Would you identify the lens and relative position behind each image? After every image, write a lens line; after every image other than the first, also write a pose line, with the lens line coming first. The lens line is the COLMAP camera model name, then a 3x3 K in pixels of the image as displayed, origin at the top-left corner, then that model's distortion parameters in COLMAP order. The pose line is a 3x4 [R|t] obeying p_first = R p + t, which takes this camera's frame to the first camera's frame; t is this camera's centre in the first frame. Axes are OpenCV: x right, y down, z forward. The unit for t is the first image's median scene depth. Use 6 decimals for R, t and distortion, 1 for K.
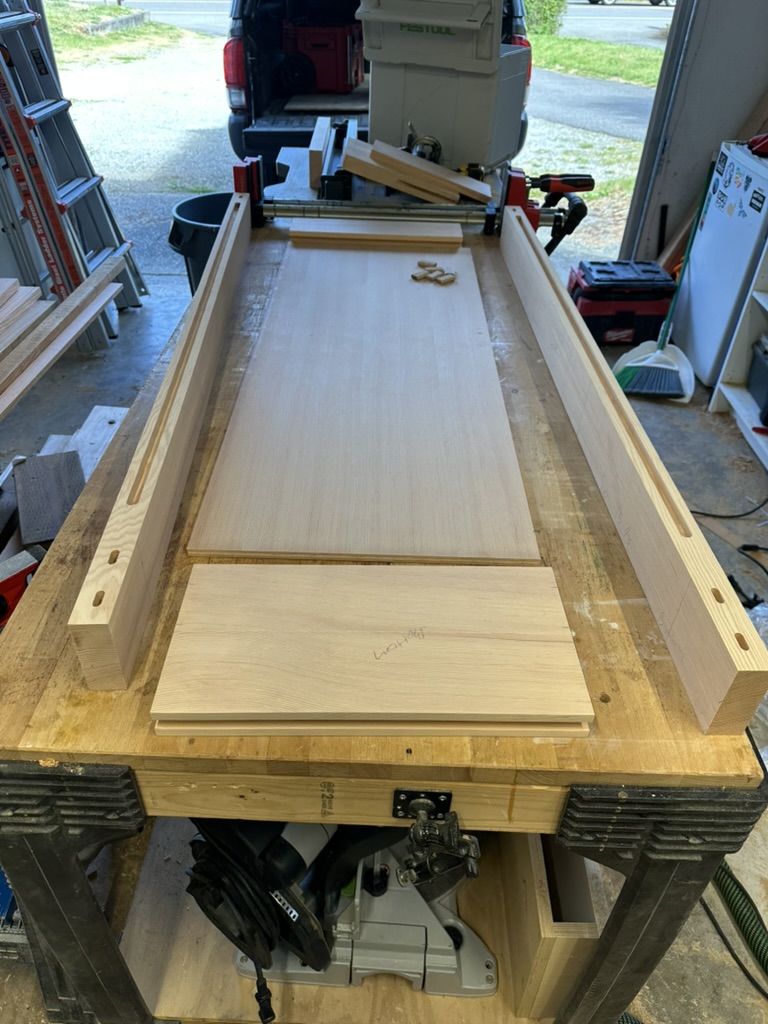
lens RADIAL K [[719.3, 0, 384.7], [0, 719.3, 507.1], [0, 0, 1]] dist [0.006928, -0.012891]
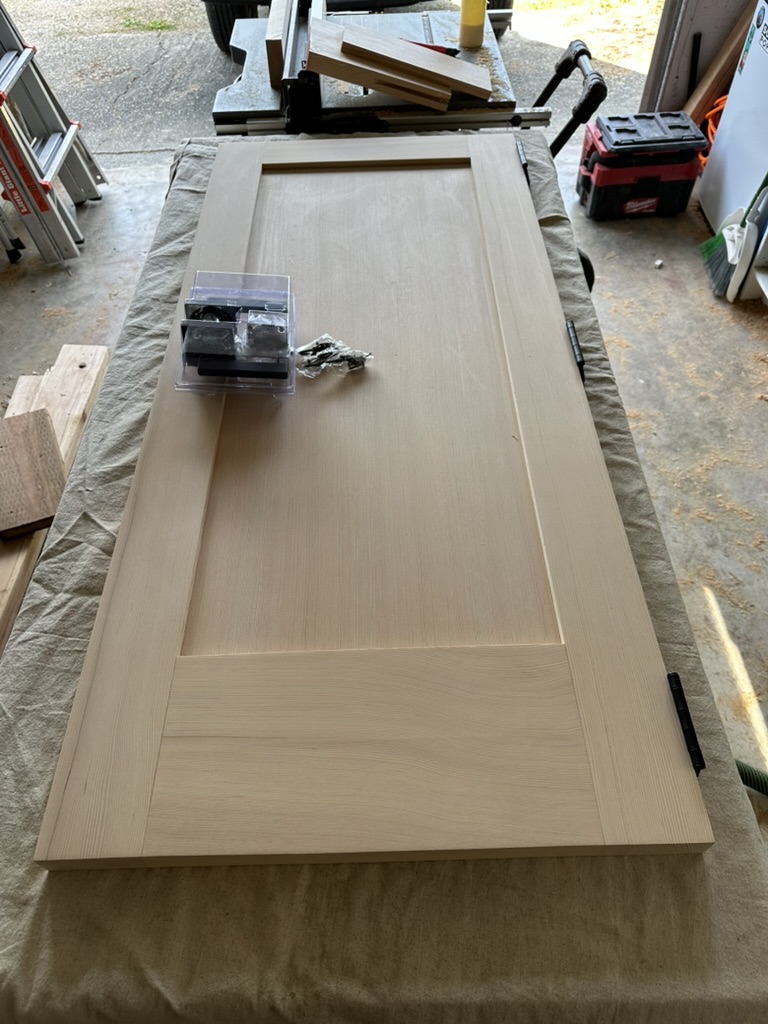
lens RADIAL K [[719.3, 0, 385.8], [0, 719.3, 512.2], [0, 0, 1]] dist [0.006928, -0.012891]
pose [[0.998500, -0.050705, -0.020682, 0.012312], [0.054016, 0.974054, 0.219777, -0.086656], [0.009001, -0.220564, 0.975331, 0.051957]]
